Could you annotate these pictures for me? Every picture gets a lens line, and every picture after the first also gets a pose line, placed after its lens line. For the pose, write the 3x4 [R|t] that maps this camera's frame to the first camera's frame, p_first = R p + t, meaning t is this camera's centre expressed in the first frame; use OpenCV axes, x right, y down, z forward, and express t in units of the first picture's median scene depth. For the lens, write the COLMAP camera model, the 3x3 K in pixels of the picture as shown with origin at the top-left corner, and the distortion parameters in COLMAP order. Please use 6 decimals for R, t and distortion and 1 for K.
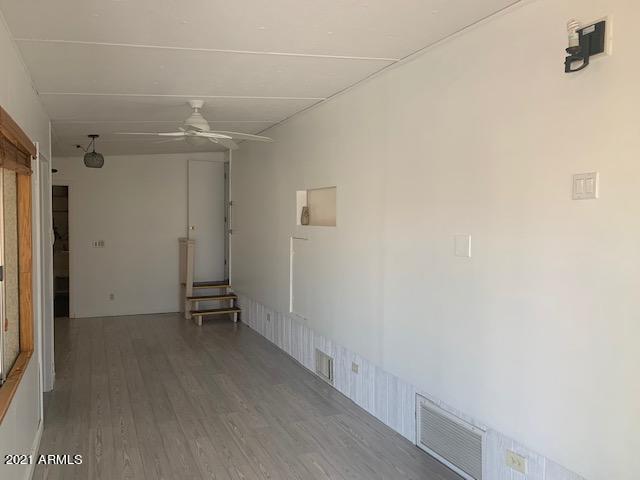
lens RADIAL K [[485.3, 0, 311.4], [0, 485.3, 234.2], [0, 0, 1]] dist [-0.005161, -0.002011]
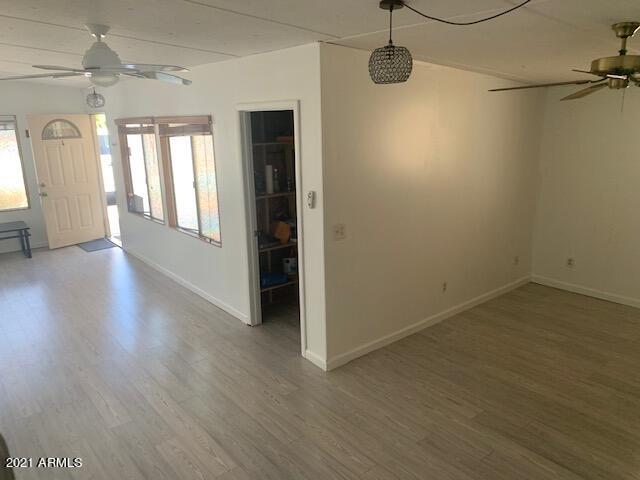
lens RADIAL K [[485.3, 0, 311.4], [0, 485.3, 234.2], [0, 0, 1]] dist [-0.005161, -0.002011]
pose [[-0.962236, 0.084346, -0.258819, -0.311913], [0.013051, 0.963986, 0.265631, -0.149992], [0.271903, 0.252222, -0.928683, 1.739583]]
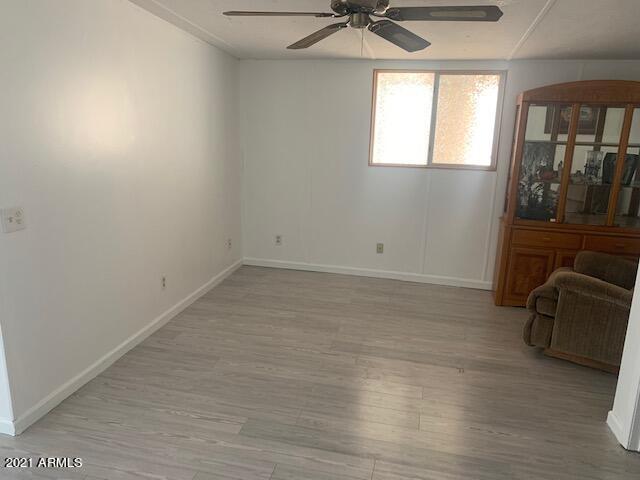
lens RADIAL K [[485.3, 0, 311.4], [0, 485.3, 234.2], [0, 0, 1]] dist [-0.005161, -0.002011]
pose [[-0.593912, 0.169825, -0.786402, -0.343538], [-0.051266, 0.967493, 0.247649, -0.066478], [0.802895, 0.187397, -0.565899, 1.552693]]
